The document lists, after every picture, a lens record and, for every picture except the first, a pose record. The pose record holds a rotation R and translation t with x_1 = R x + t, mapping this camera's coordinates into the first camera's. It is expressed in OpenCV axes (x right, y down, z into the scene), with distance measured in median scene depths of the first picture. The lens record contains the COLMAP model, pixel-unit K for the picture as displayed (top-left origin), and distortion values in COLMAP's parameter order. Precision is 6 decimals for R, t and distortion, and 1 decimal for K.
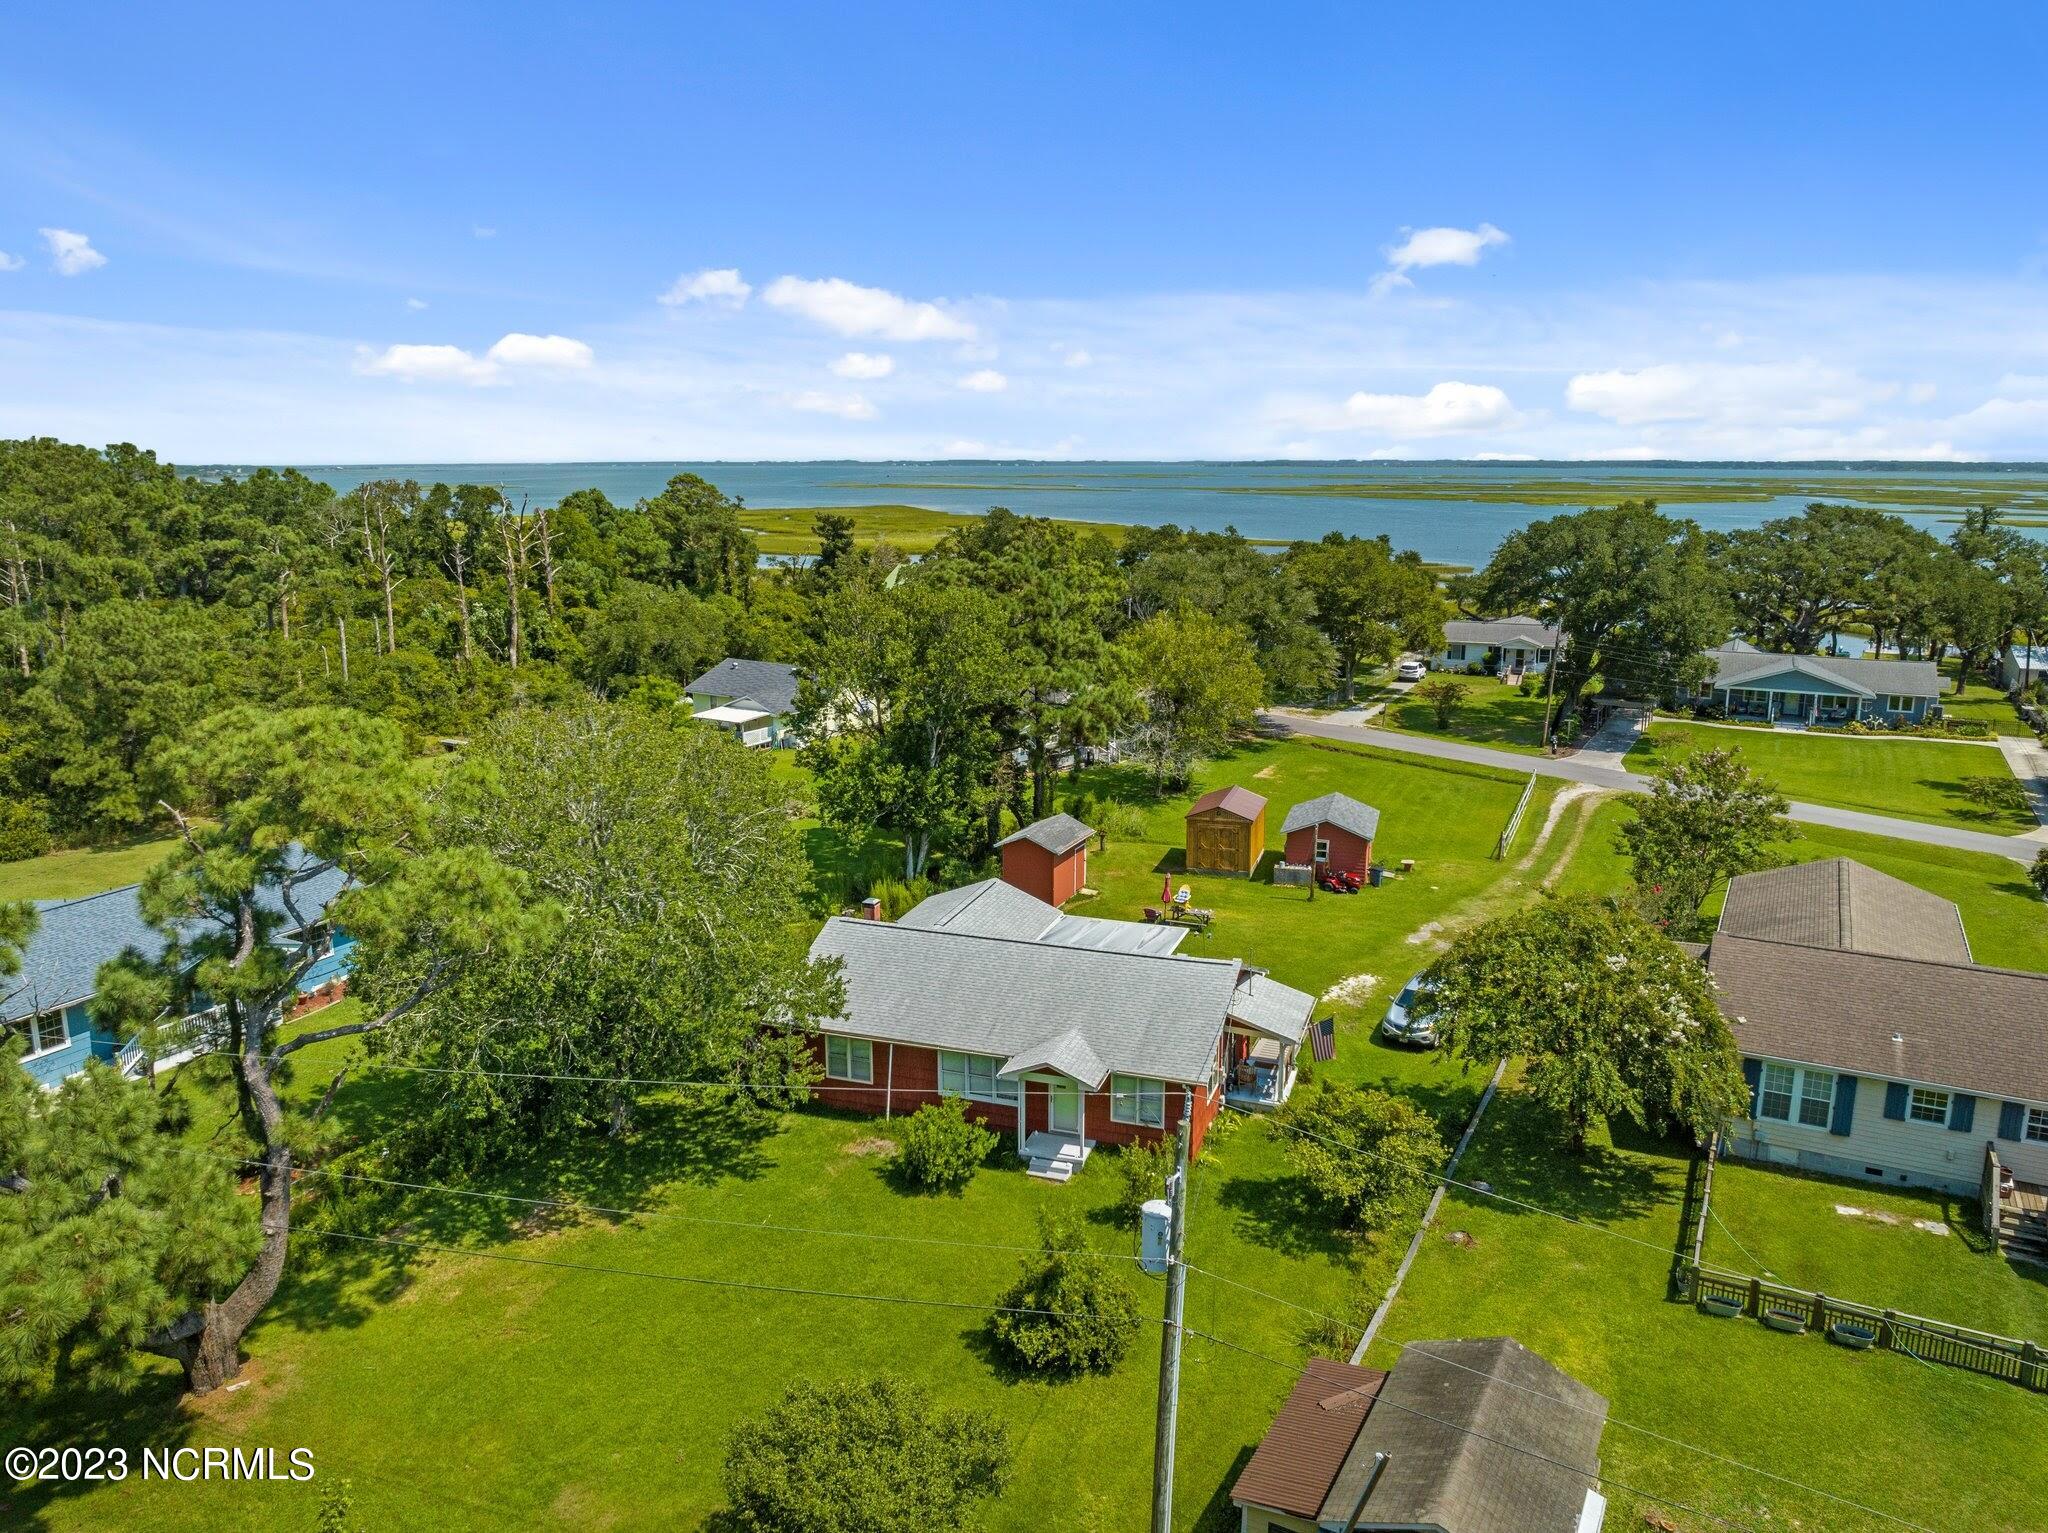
lens RADIAL K [[1452.6, 0, 1047.6], [0, 1452.6, 764.8], [0, 0, 1]] dist [-0.060026, 0.037196]
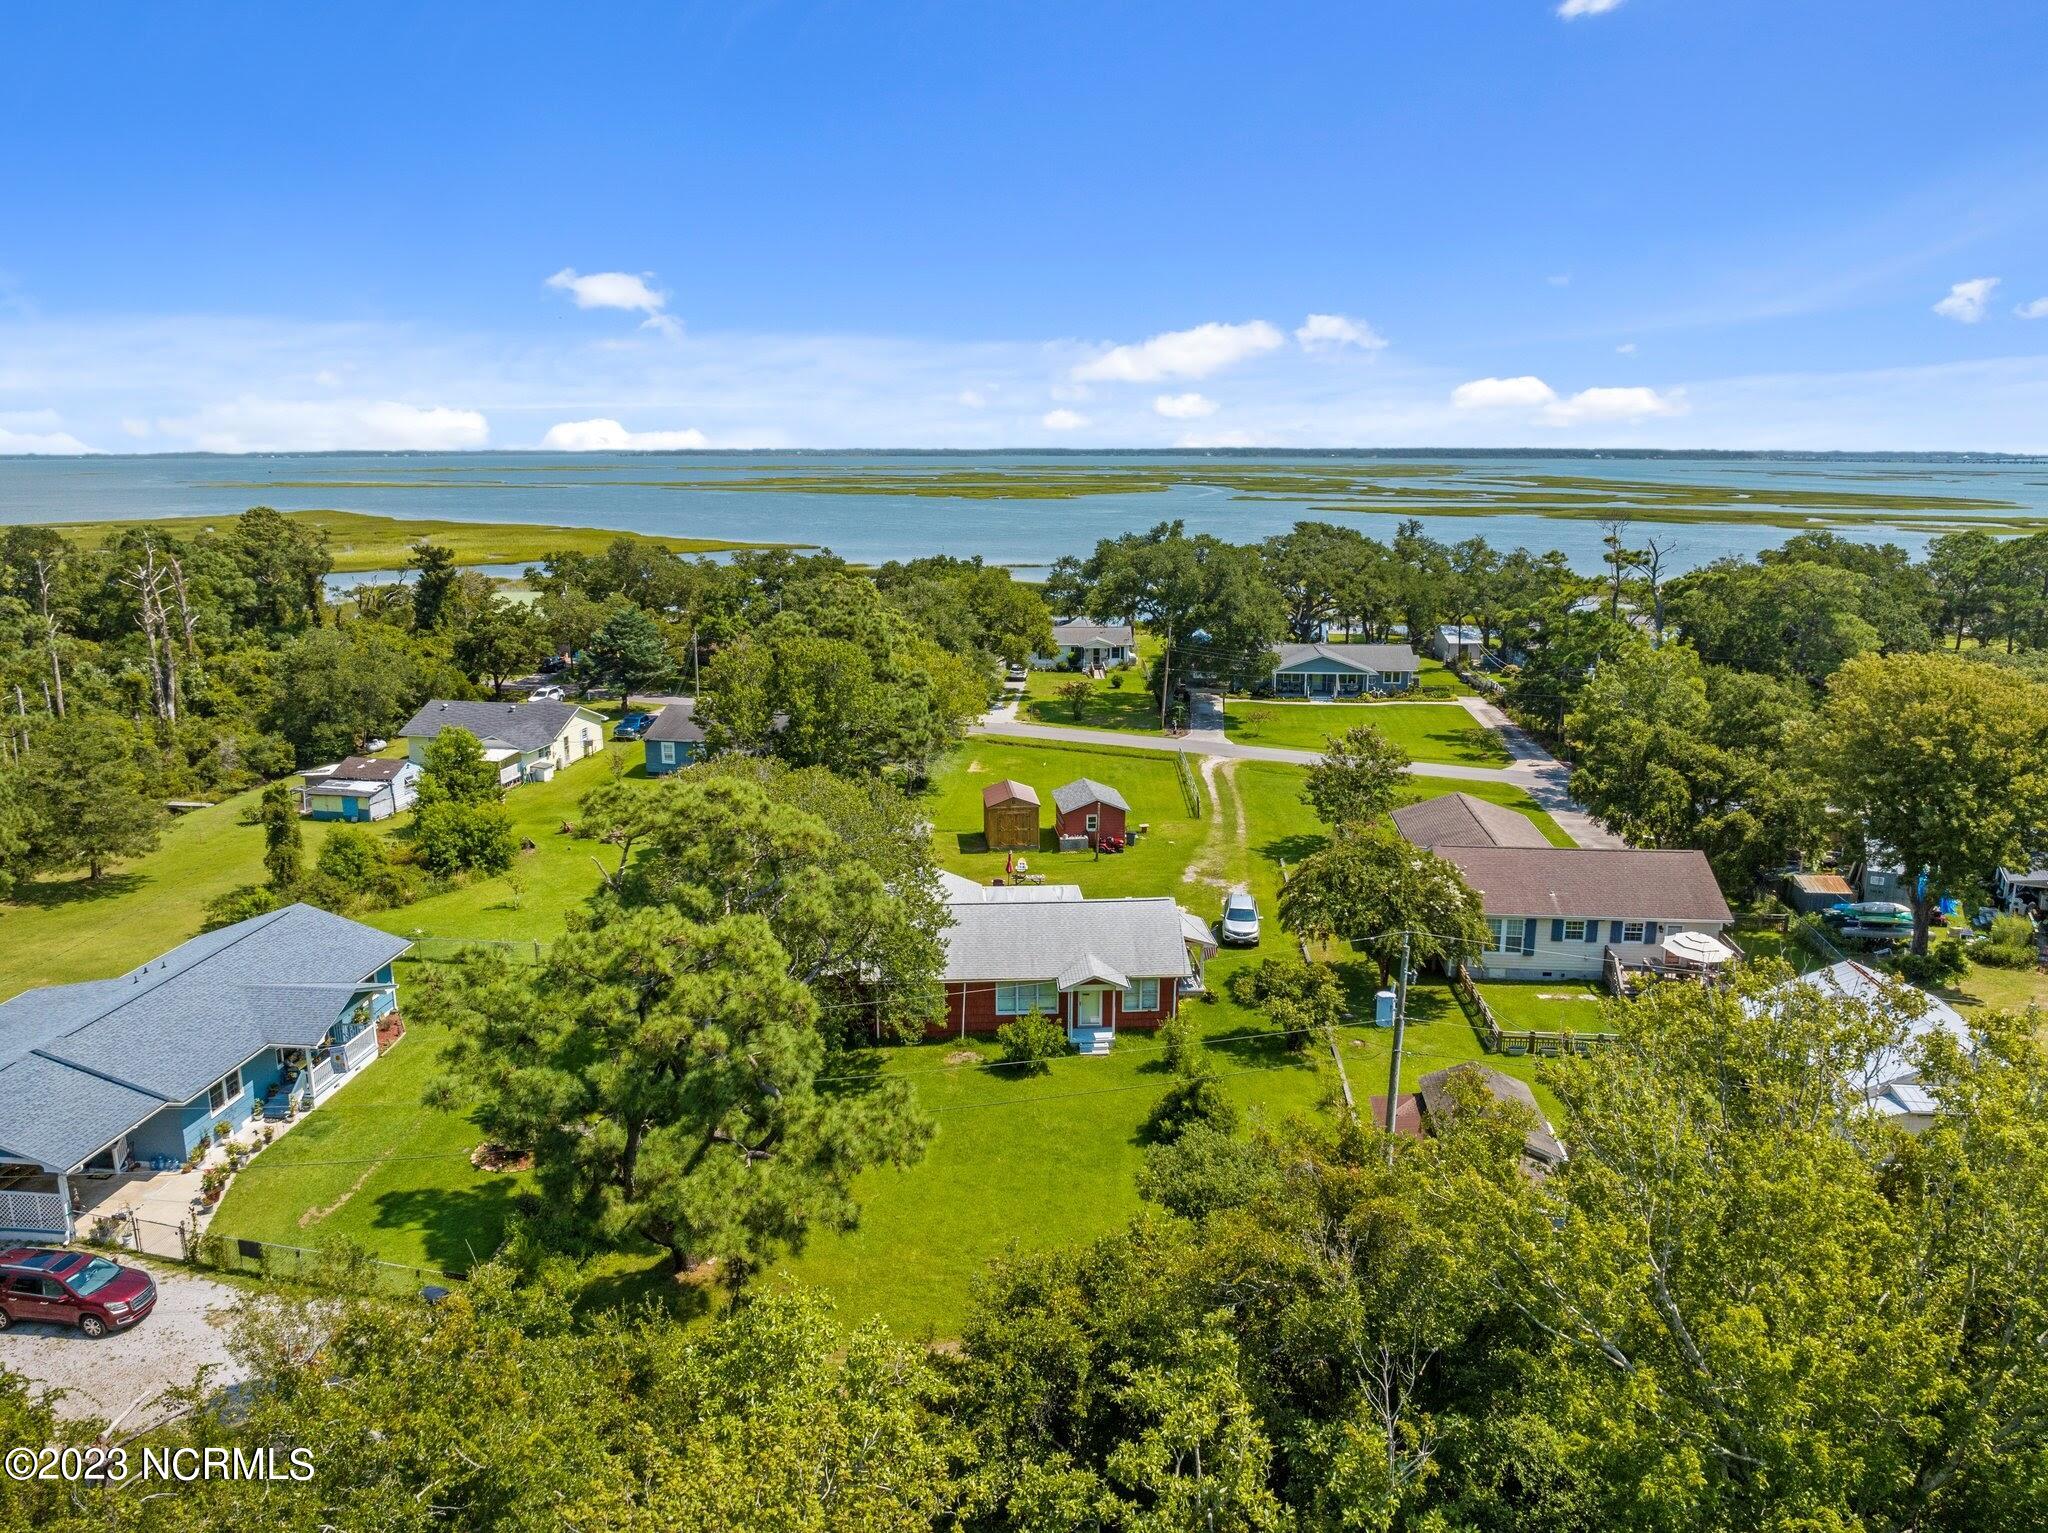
lens RADIAL K [[1467.6, 0, 1056.3], [0, 1467.6, 763.6], [0, 0, 1]] dist [-0.033107, -0.000296]
pose [[0.917717, -0.080583, 0.388976, -0.384867], [0.077905, 0.996703, 0.022682, -0.029713], [-0.389521, 0.009487, 0.920969, -0.232991]]
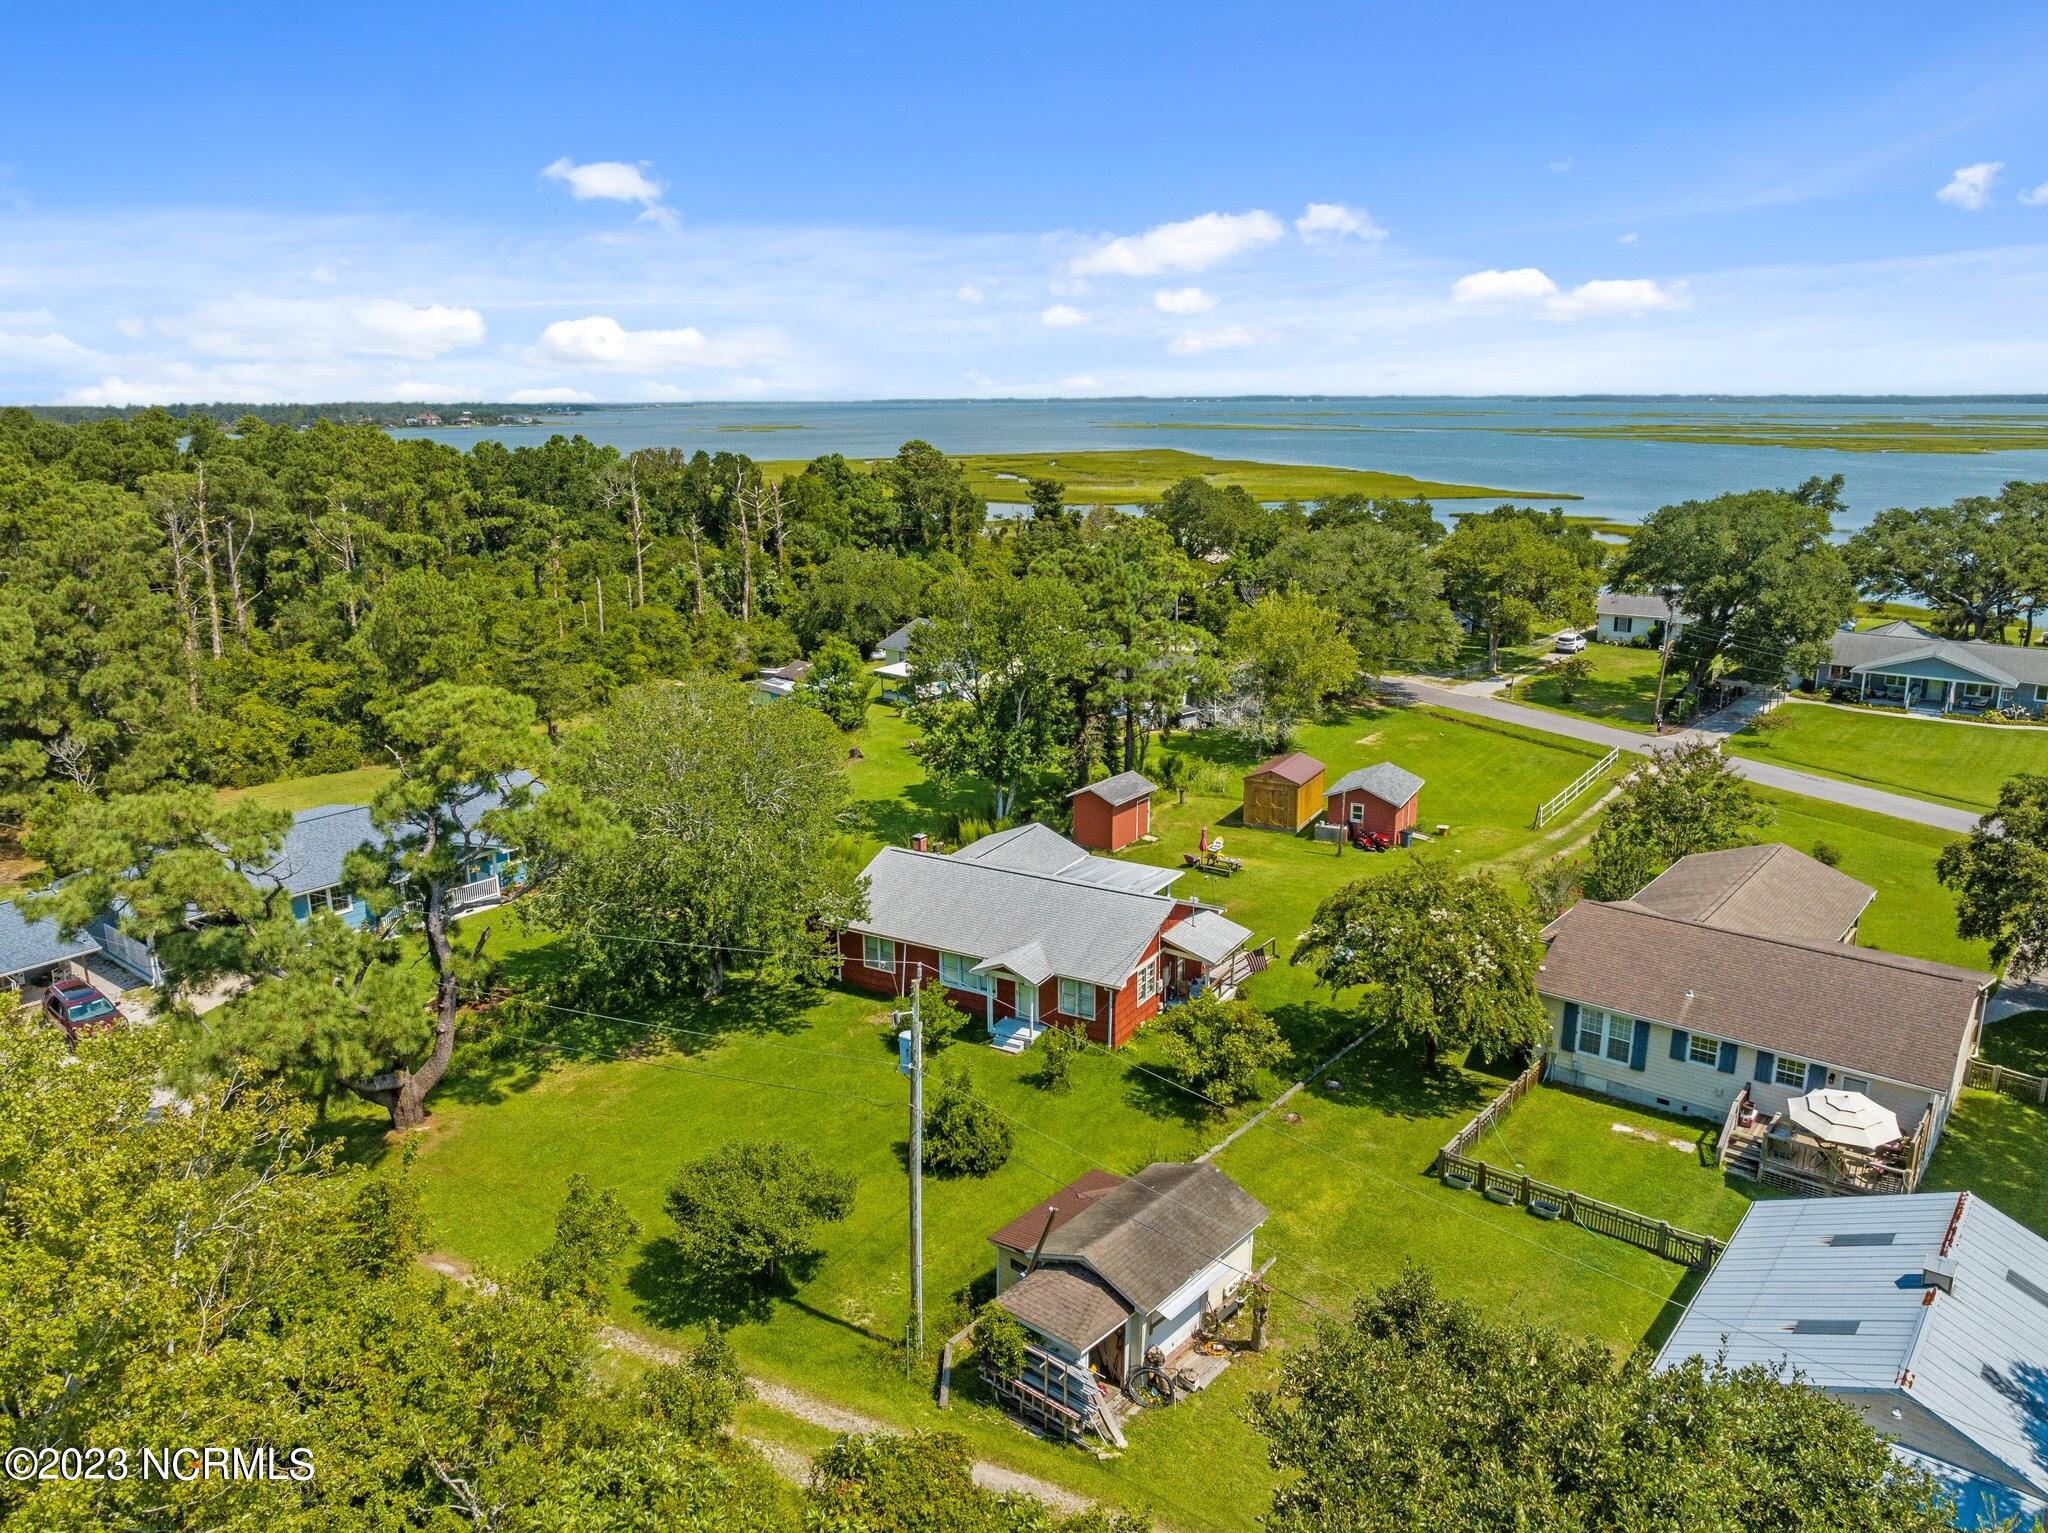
lens RADIAL K [[1467.6, 0, 1056.3], [0, 1467.6, 763.6], [0, 0, 1]] dist [-0.033107, -0.000296]
pose [[0.980690, 0.042569, -0.190879, 0.189988], [-0.034684, 0.998409, 0.044467, -0.025134], [0.192468, -0.036988, 0.980606, -0.194655]]
